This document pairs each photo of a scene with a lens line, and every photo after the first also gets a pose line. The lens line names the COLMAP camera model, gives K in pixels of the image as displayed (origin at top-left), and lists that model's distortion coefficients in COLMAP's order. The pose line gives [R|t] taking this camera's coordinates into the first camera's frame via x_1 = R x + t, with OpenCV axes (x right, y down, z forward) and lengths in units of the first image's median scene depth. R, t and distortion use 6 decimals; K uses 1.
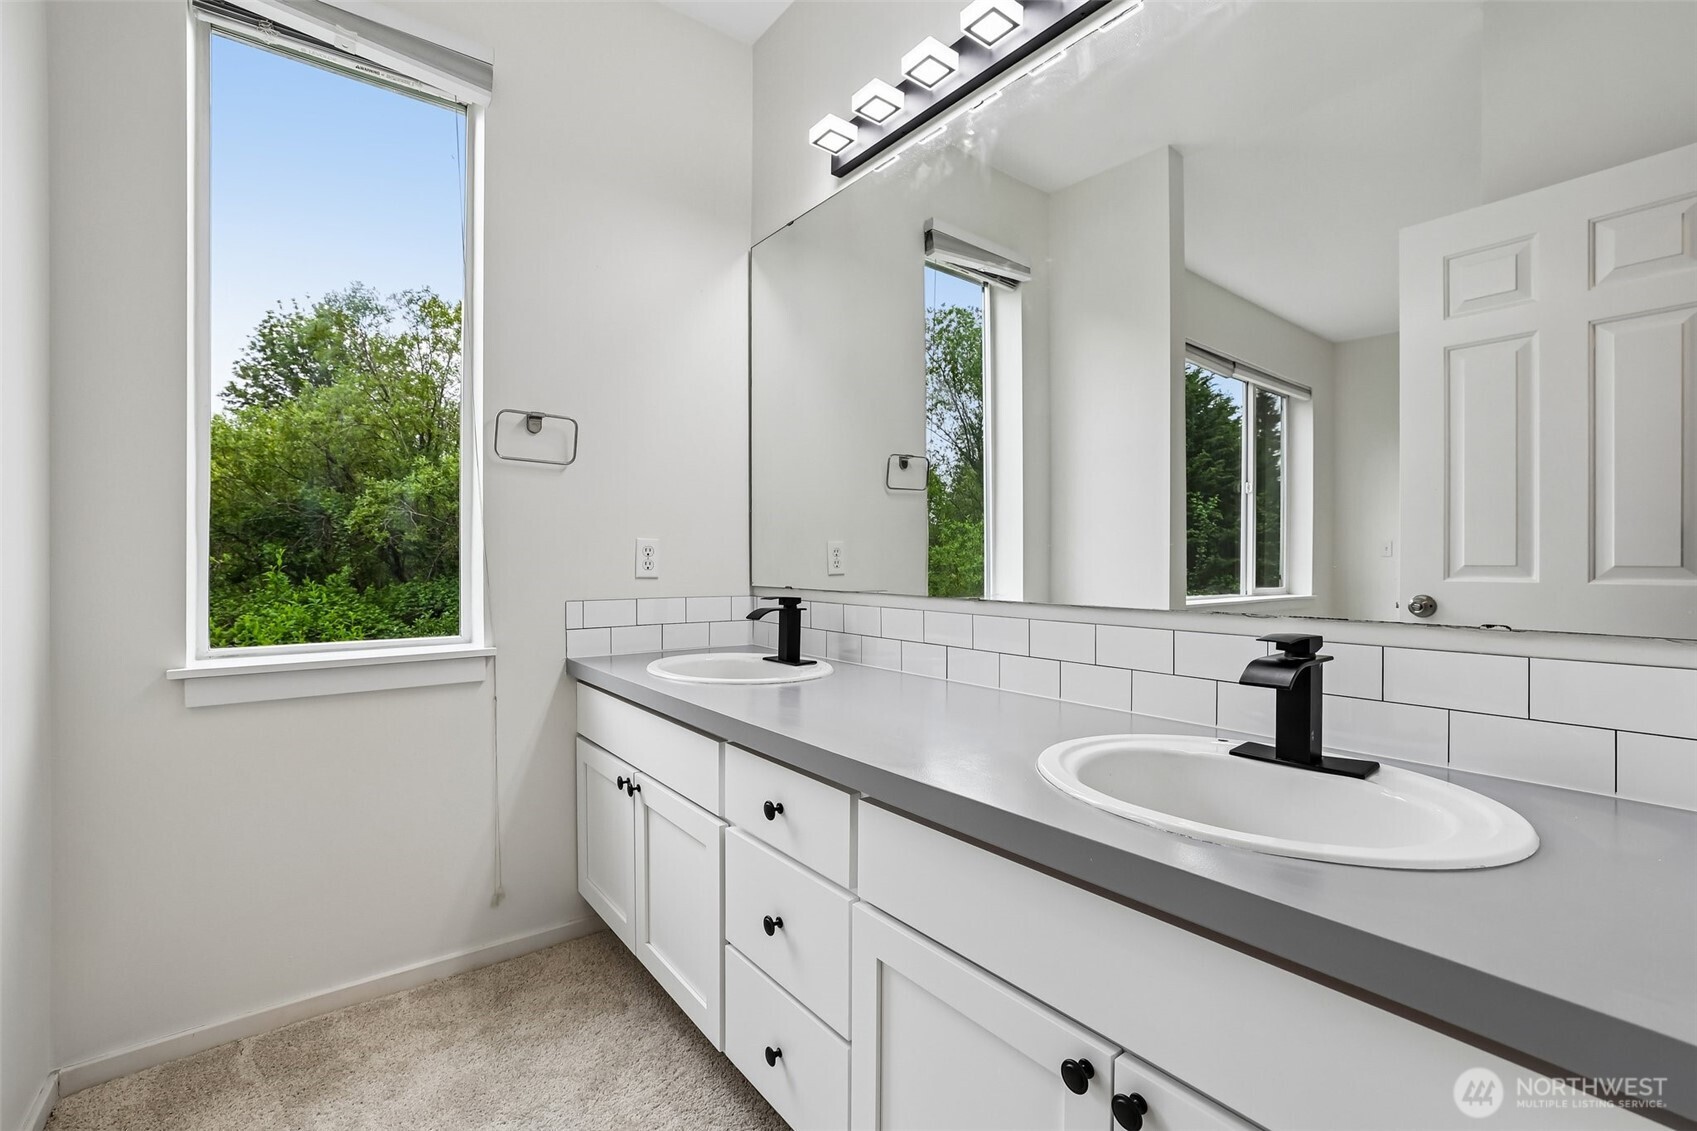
lens RADIAL K [[741.6, 0, 841.4], [0, 741.6, 570.3], [0, 0, 1]] dist [-0.040629, 0.015654]
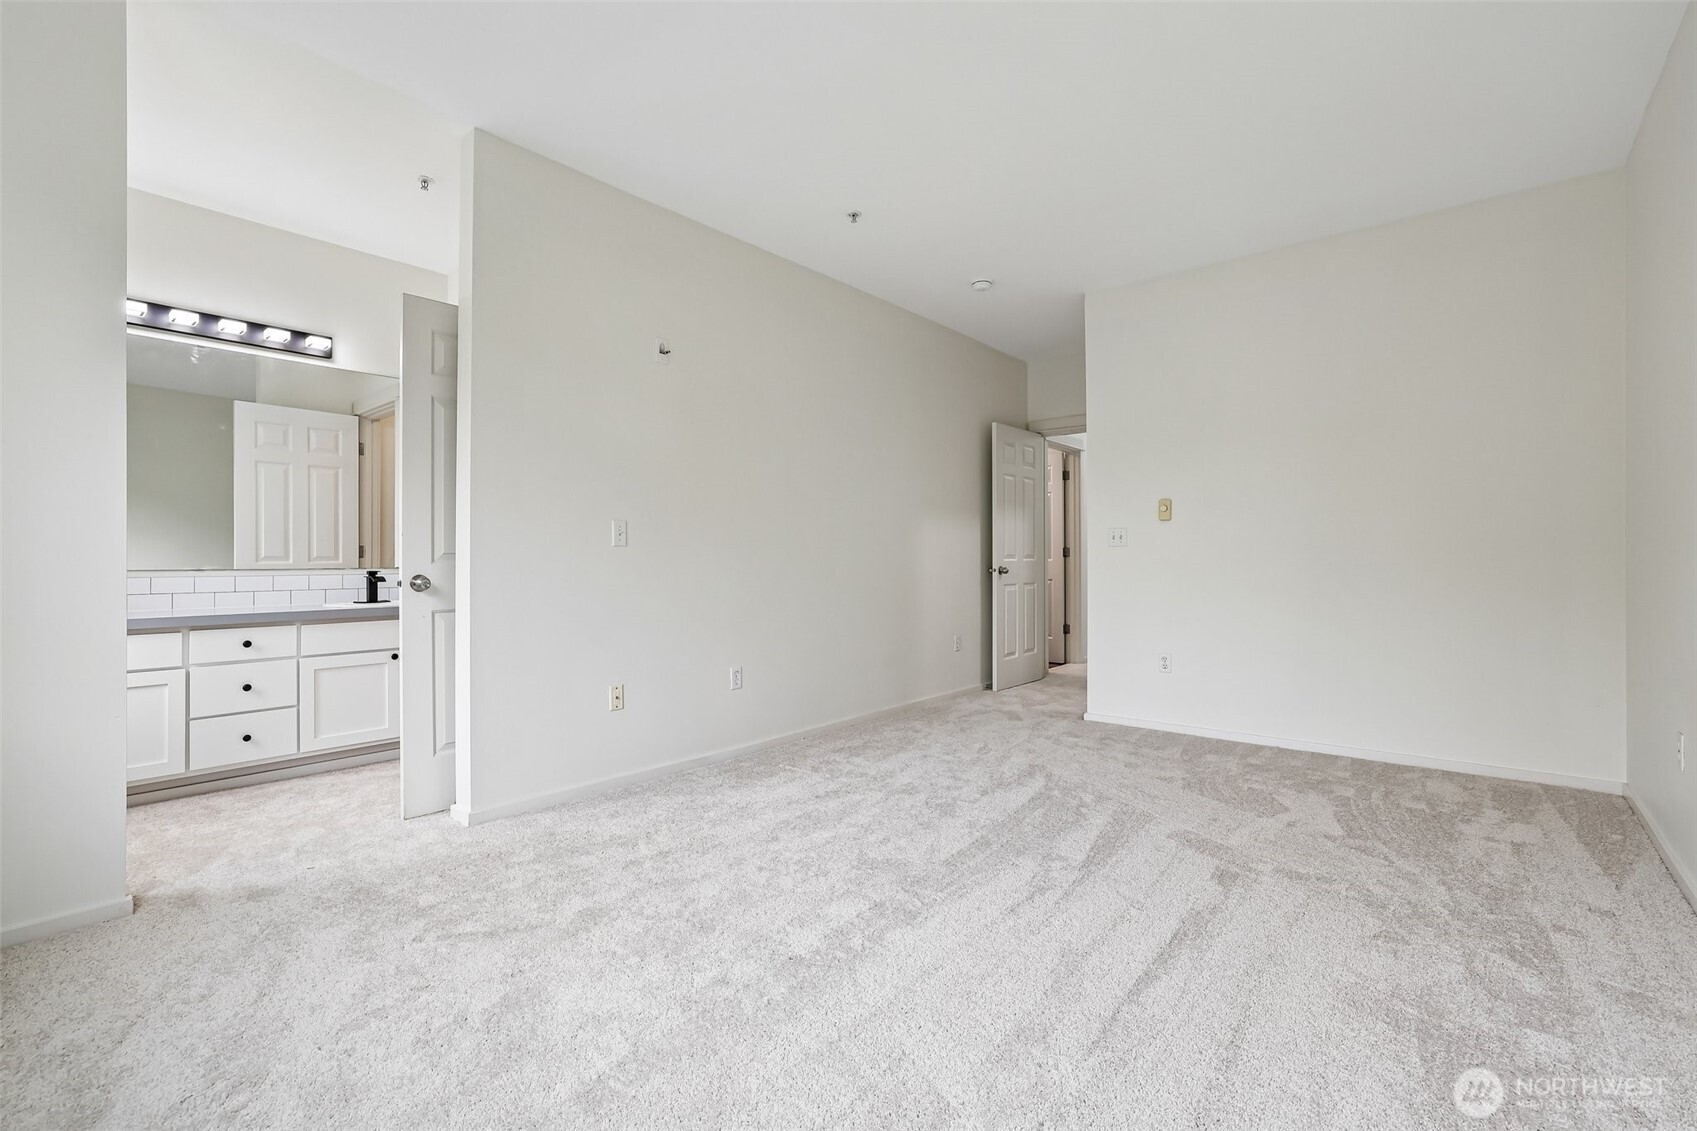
lens RADIAL K [[741.6, 0, 854.8], [0, 741.6, 563.1], [0, 0, 1]] dist [-0.040629, 0.015654]
pose [[-0.216029, -0.001172, 0.976386, -2.070634], [0.011773, 0.999923, 0.003805, 0.030794], [-0.976316, 0.012317, -0.215998, -0.390416]]
